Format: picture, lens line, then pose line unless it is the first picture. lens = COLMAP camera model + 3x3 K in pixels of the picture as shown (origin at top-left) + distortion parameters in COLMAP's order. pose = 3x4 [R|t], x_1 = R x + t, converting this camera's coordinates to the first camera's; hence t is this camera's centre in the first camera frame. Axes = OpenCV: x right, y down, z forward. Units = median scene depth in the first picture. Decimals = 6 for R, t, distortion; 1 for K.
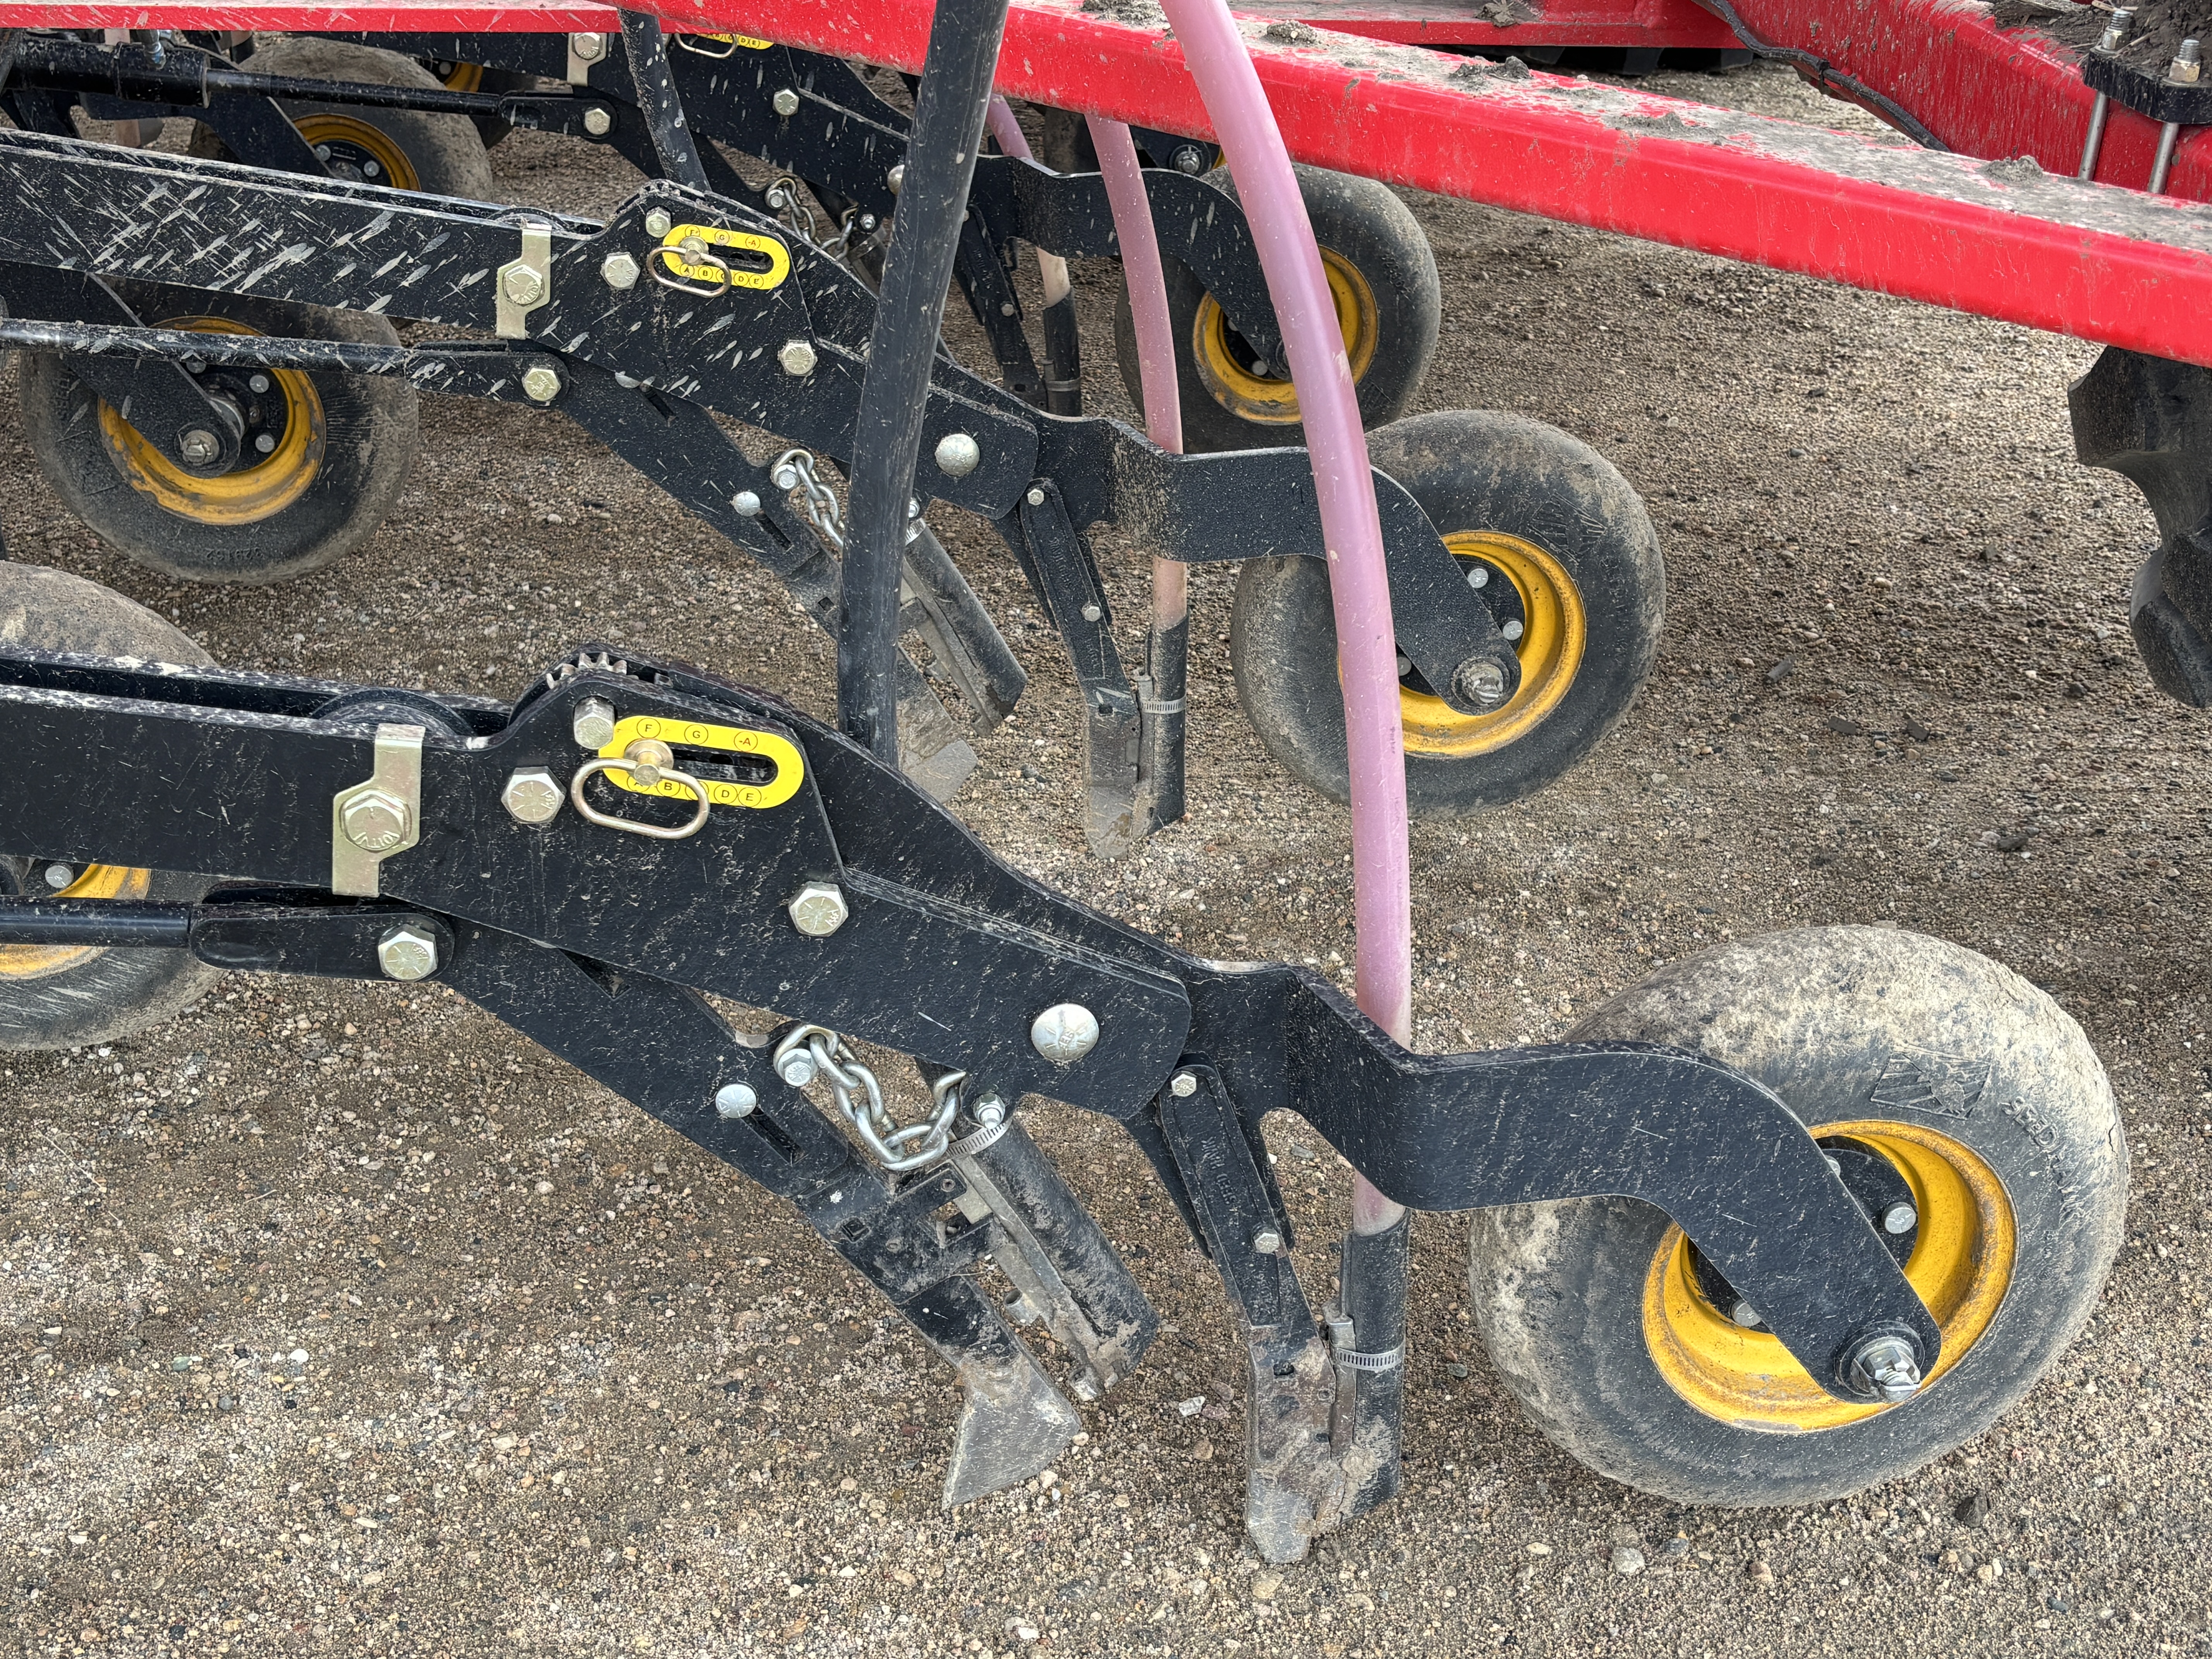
lens RADIAL K [[2556.8, 0, 1106.0], [0, 2556.8, 829.5], [0, 0, 1]] dist [0.176933, -0.497834]
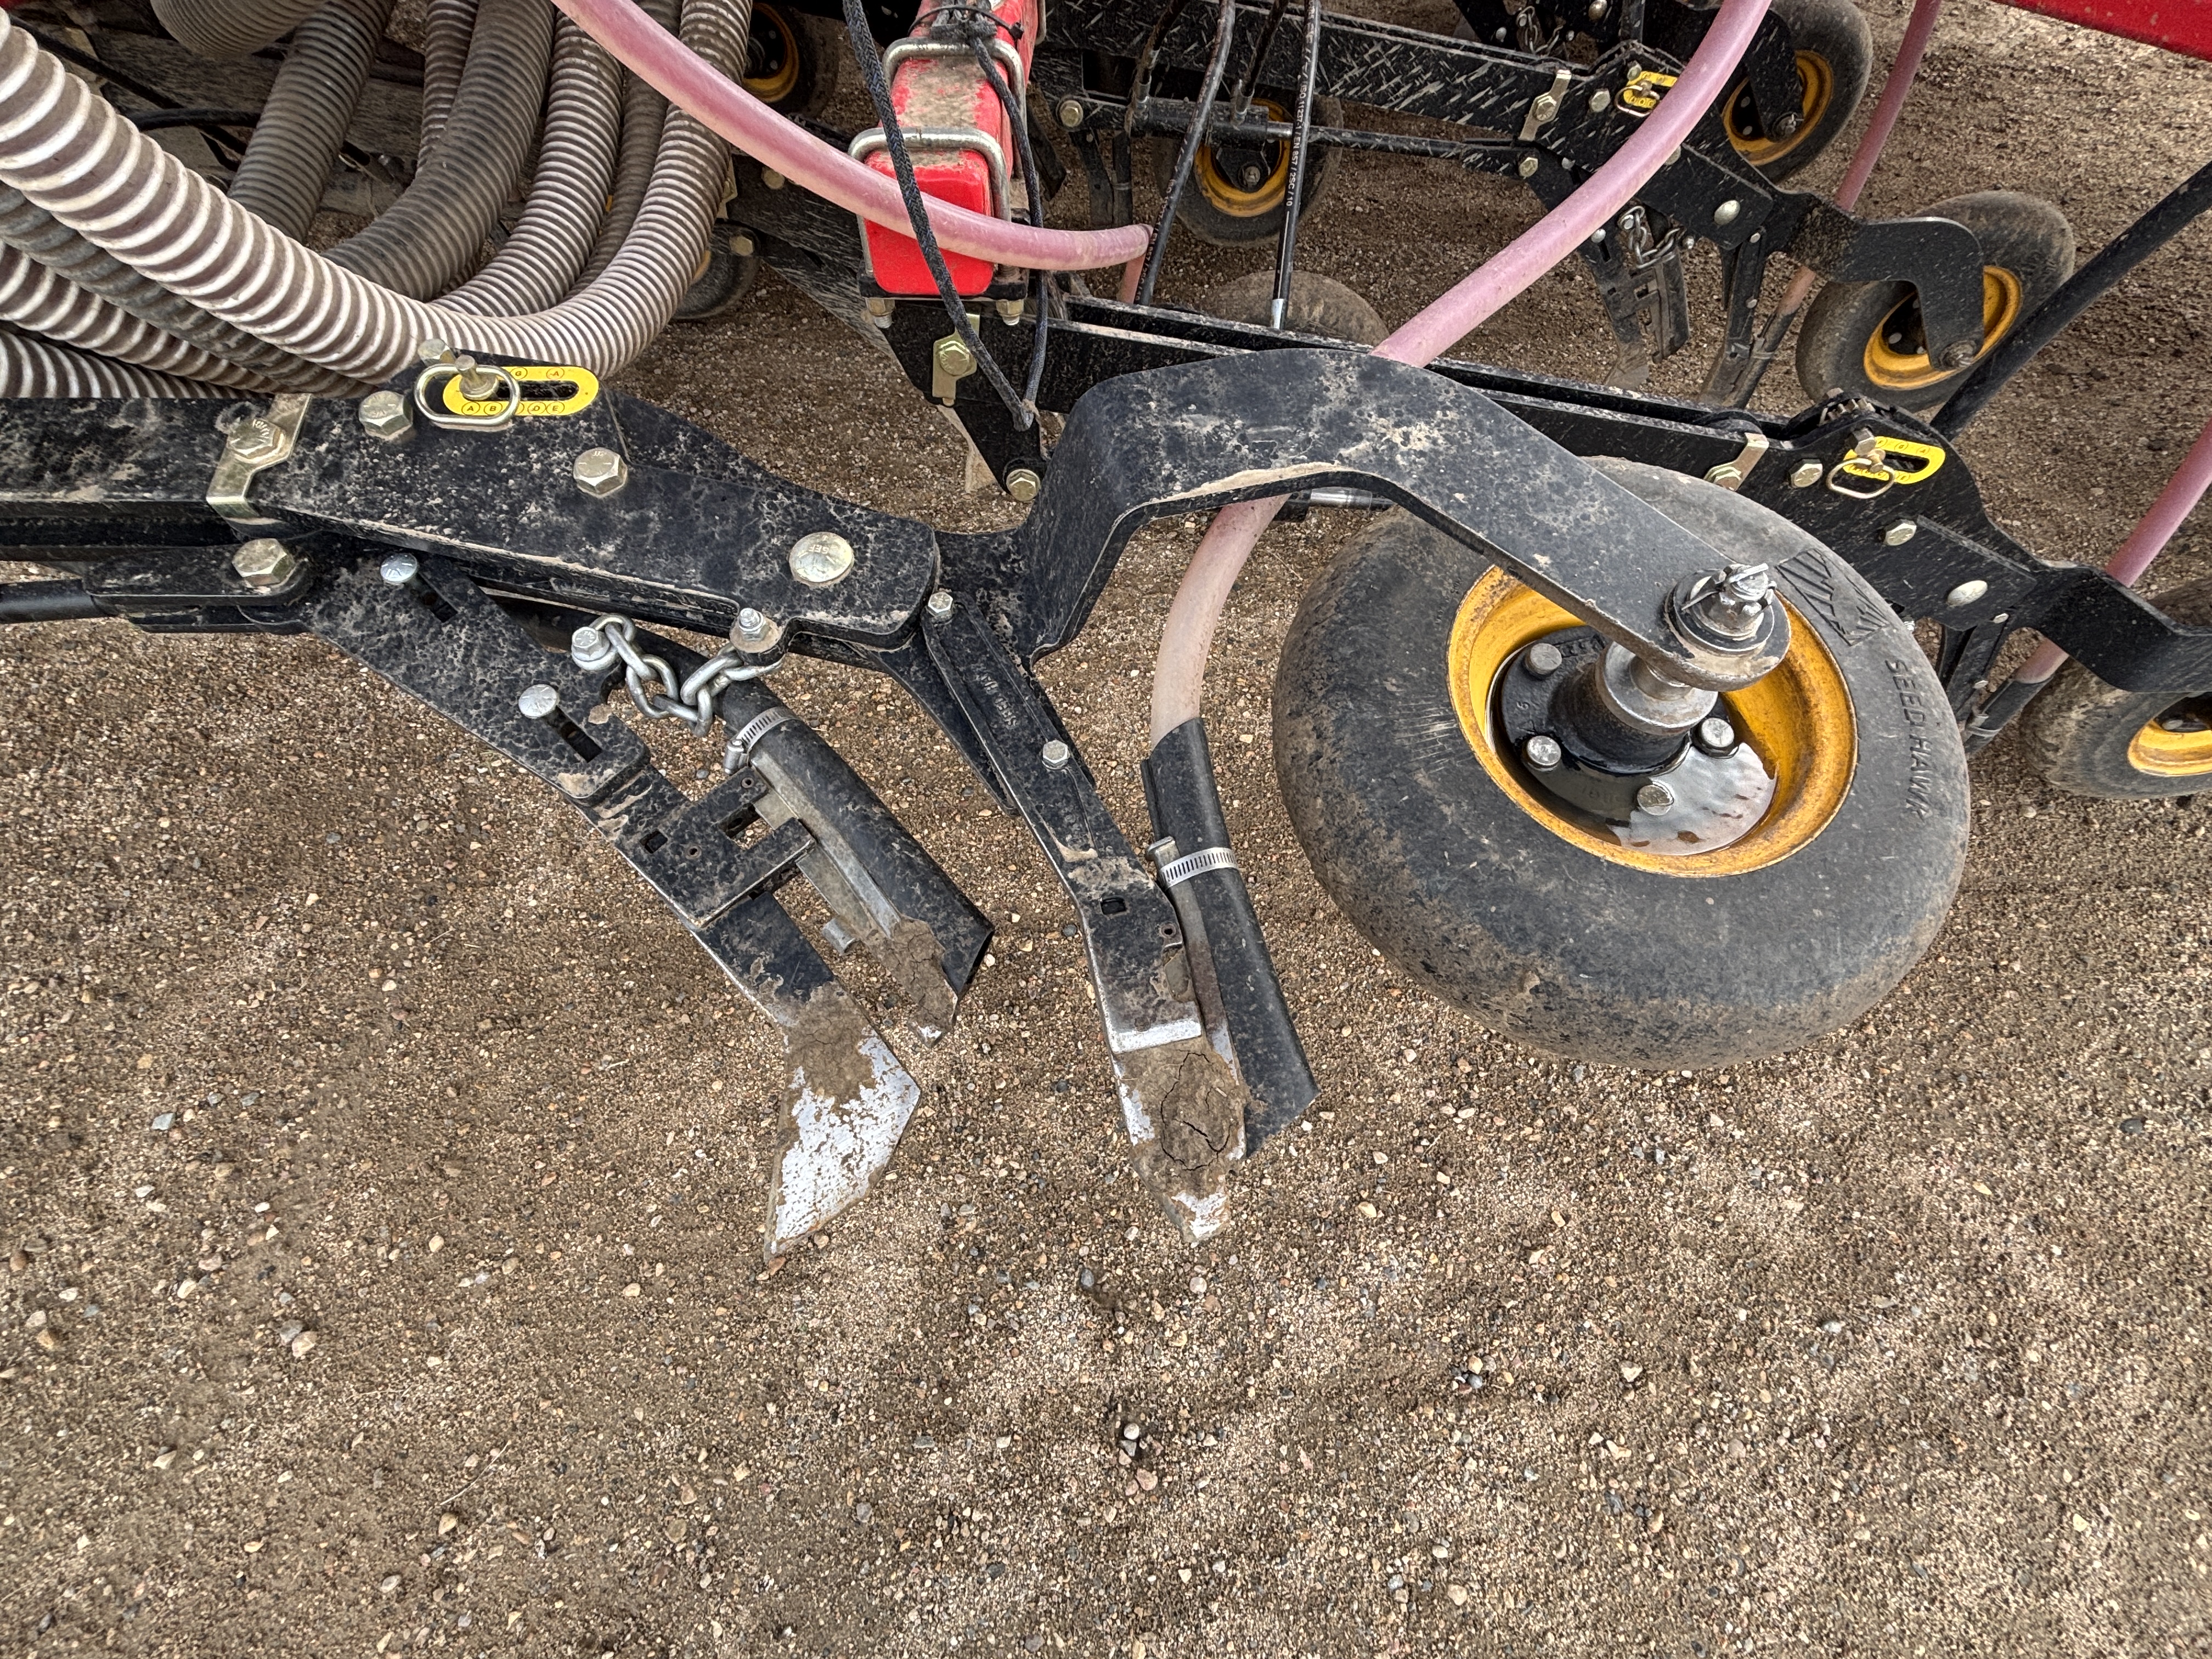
lens RADIAL K [[1040.4, 0, 1106.0], [0, 1040.4, 829.5], [0, 0, 1]] dist [0.009743, -0.000824]
pose [[0.987649, 0.110501, -0.111084, -0.404047], [-0.049406, 0.892429, 0.448475, -0.066115], [0.148692, -0.437447, 0.886866, 0.032381]]
